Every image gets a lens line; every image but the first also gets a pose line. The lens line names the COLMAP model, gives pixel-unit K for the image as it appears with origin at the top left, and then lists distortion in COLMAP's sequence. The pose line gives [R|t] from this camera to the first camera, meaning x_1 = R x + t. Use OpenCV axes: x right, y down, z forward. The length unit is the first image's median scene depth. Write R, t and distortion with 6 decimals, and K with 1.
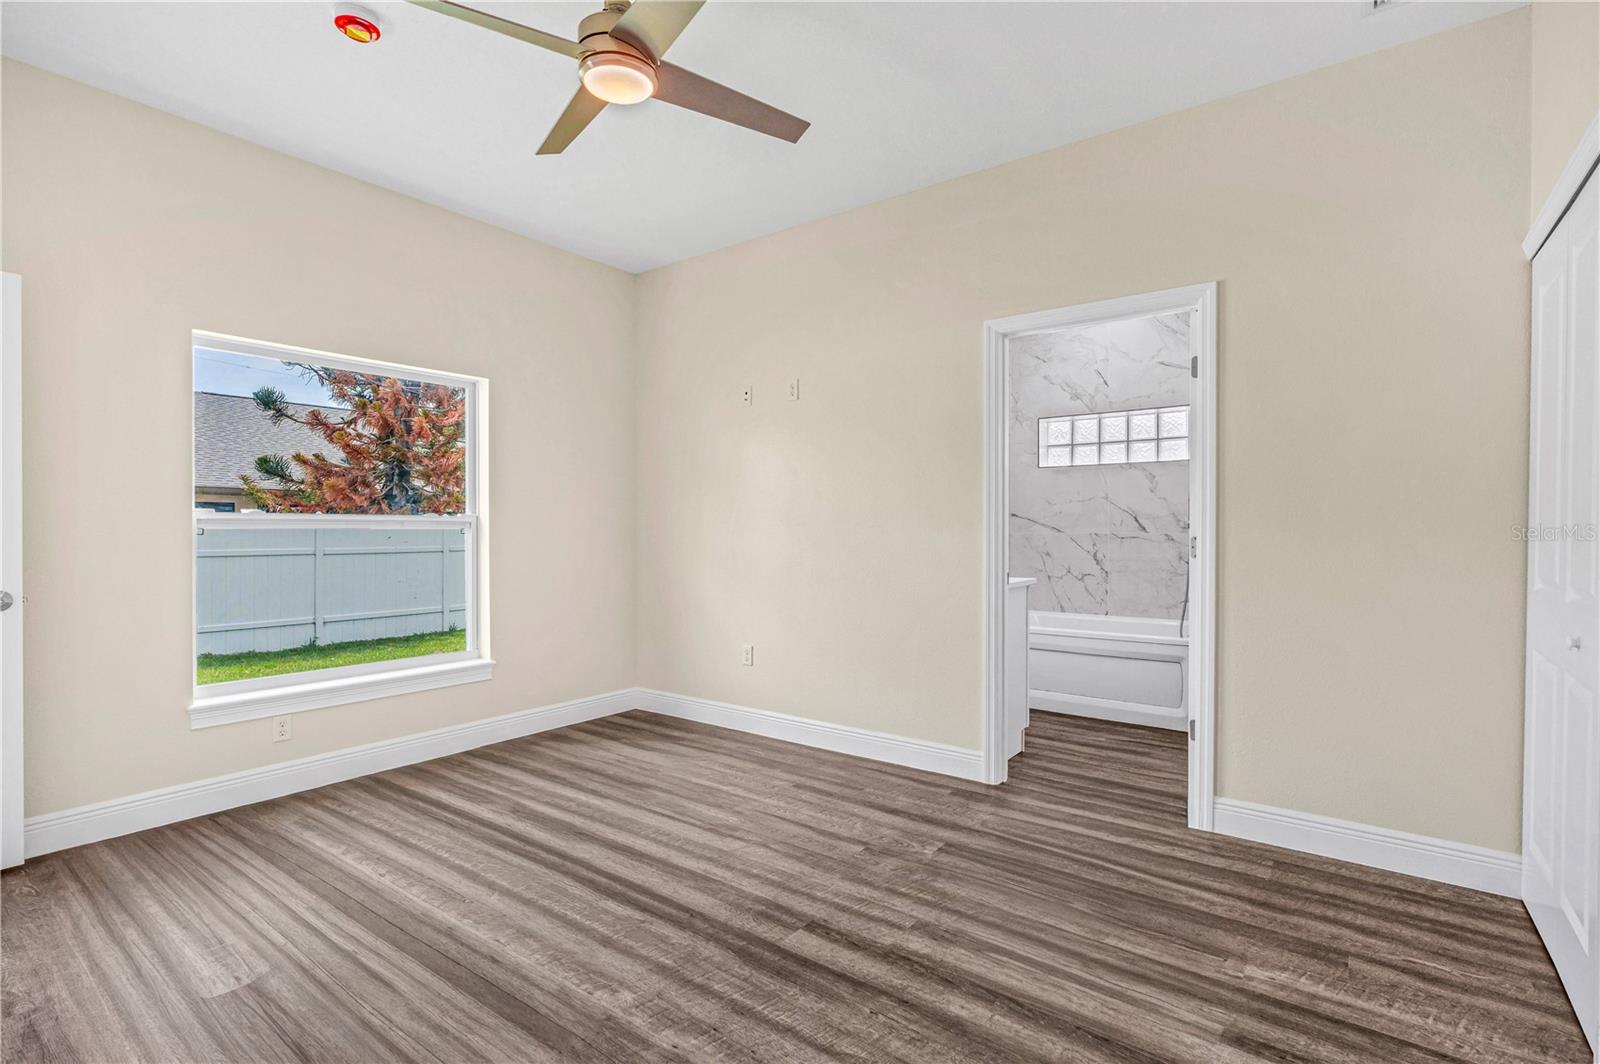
lens RADIAL K [[753.1, 0, 807.9], [0, 753.1, 532.6], [0, 0, 1]] dist [-0.011165, 0.004613]
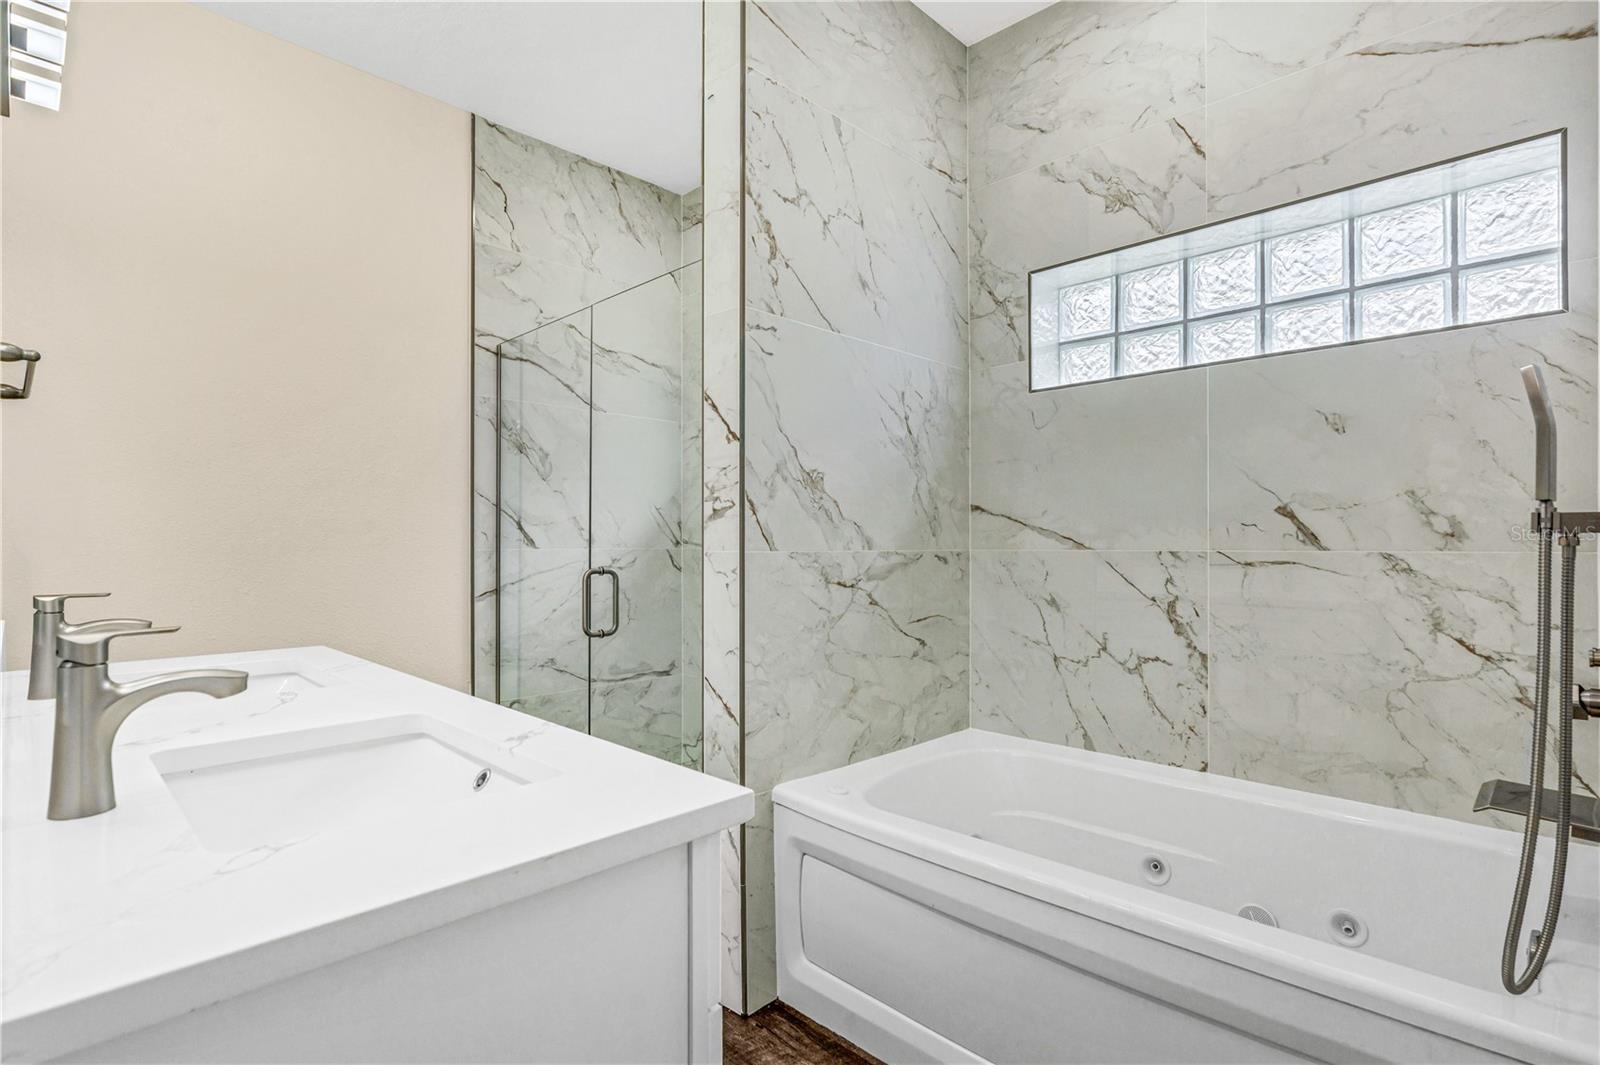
lens RADIAL K [[753.1, 0, 809.2], [0, 753.1, 544.6], [0, 0, 1]] dist [-0.011165, 0.004613]
pose [[0.990997, -0.005935, -0.133750, 0.251773], [0.006256, 0.999978, 0.001977, -0.004061], [0.133735, -0.002795, 0.991013, 0.600613]]
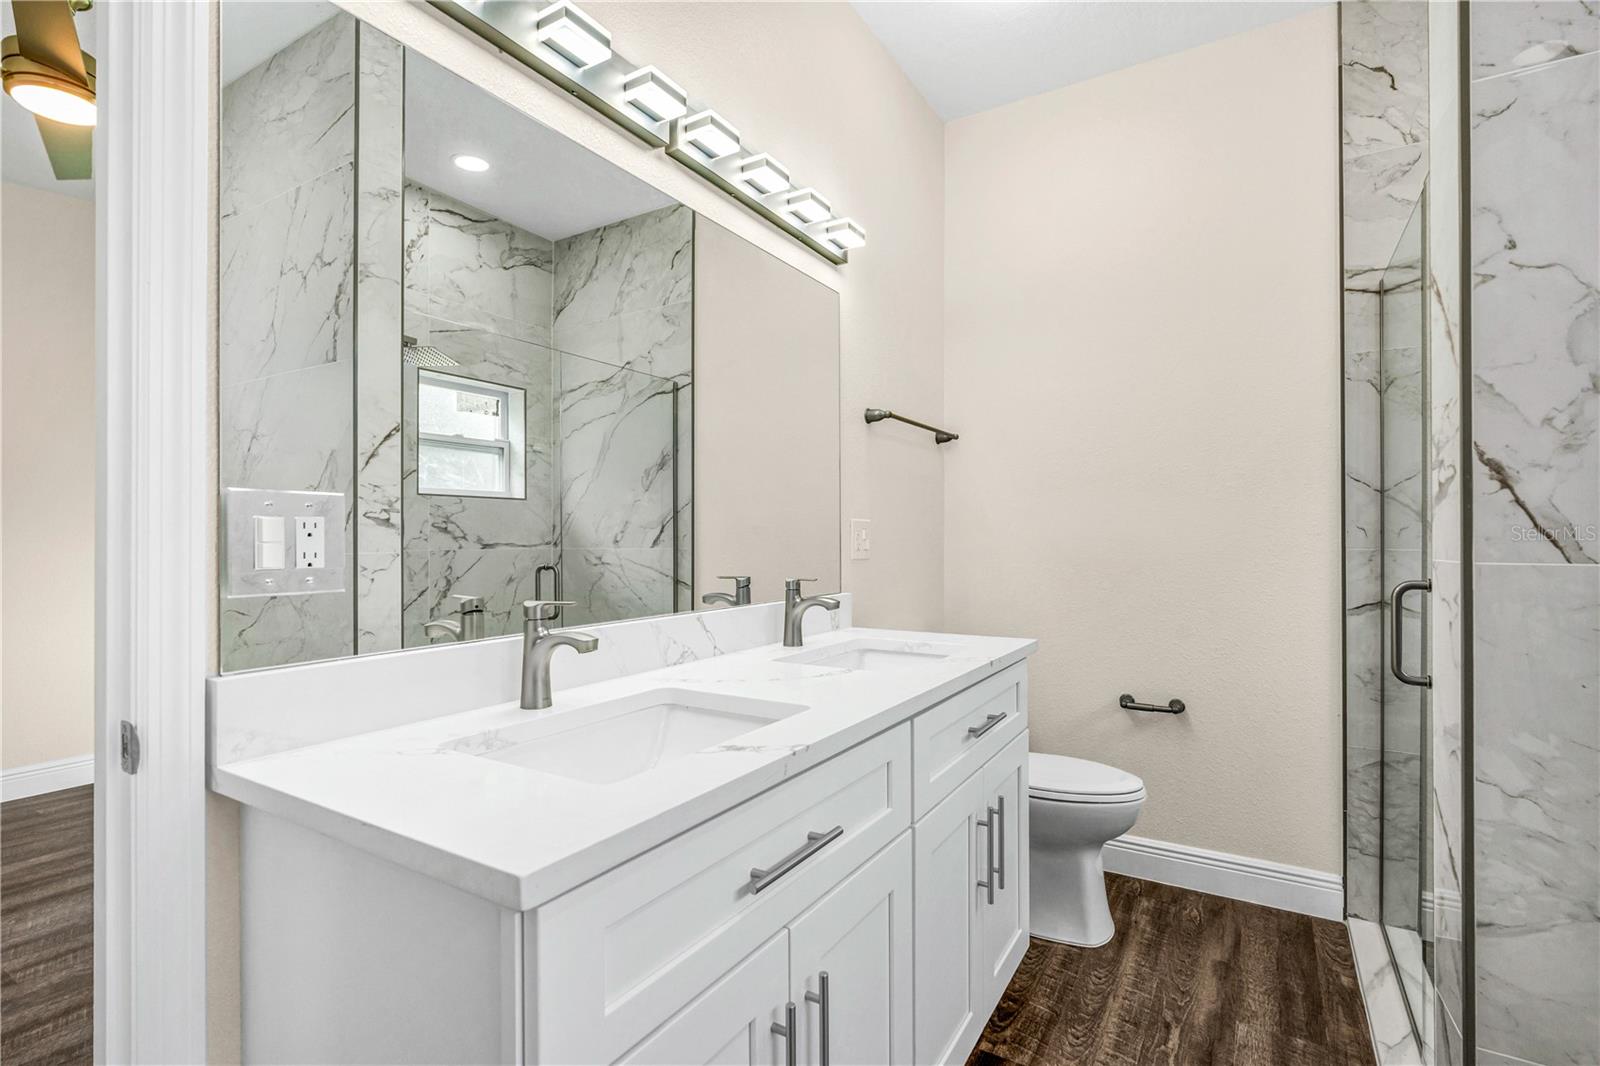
lens RADIAL K [[753.1, 0, 812.8], [0, 753.1, 530.0], [0, 0, 1]] dist [-0.011165, 0.004613]
pose [[0.108077, -0.018214, -0.993976, 0.388431], [0.002447, 0.999834, -0.018055, -0.005769], [0.994139, -0.000481, 0.108104, 0.875838]]
